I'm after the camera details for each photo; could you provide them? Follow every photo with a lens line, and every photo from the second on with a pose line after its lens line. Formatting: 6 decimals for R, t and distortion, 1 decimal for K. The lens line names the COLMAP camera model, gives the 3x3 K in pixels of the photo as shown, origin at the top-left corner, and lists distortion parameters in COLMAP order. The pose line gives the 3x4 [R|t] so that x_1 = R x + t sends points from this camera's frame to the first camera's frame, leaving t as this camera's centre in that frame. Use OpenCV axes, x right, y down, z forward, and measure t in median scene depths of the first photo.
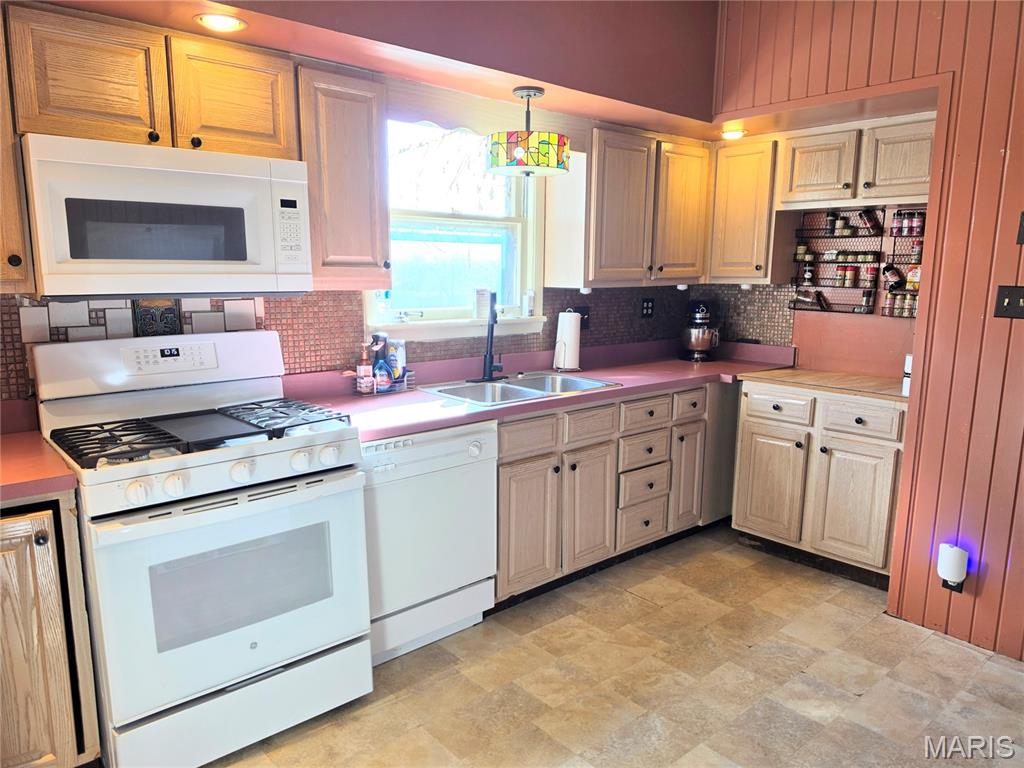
lens RADIAL K [[711.0, 0, 505.7], [0, 711.0, 393.1], [0, 0, 1]] dist [0.084905, -0.097572]
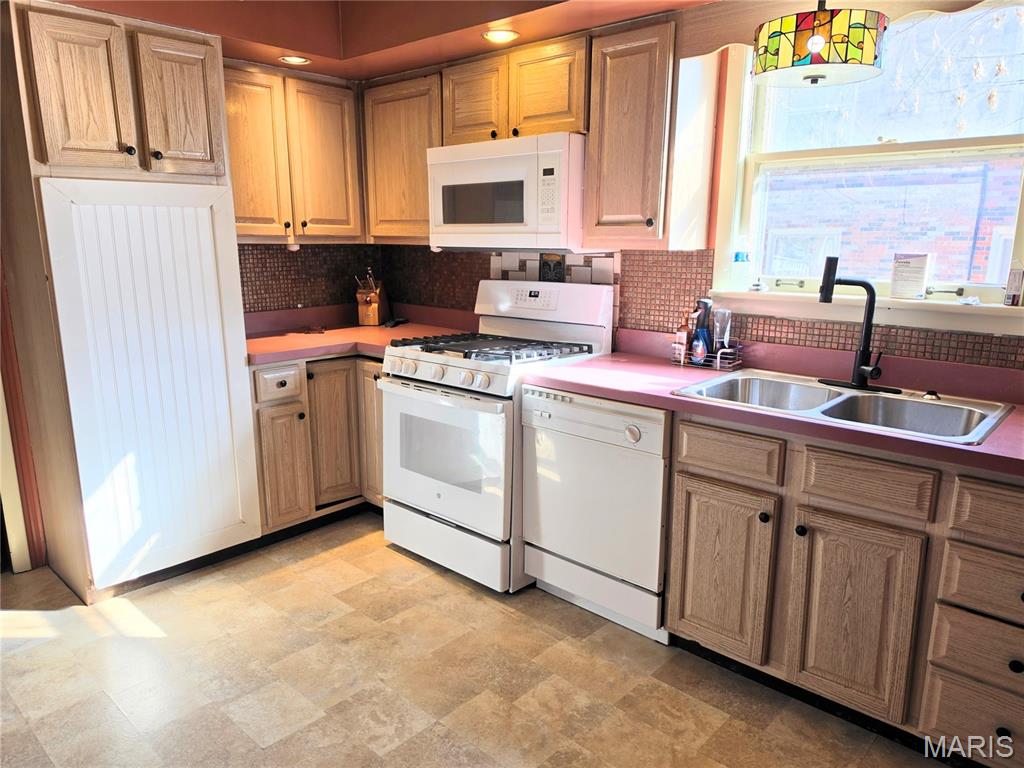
lens RADIAL K [[711.0, 0, 506.9], [0, 711.0, 403.4], [0, 0, 1]] dist [0.084905, -0.097572]
pose [[0.099961, 0.227703, -0.968586, 1.245194], [-0.168083, 0.963336, 0.209123, -0.185251], [0.980692, 0.141899, 0.134569, 1.147835]]
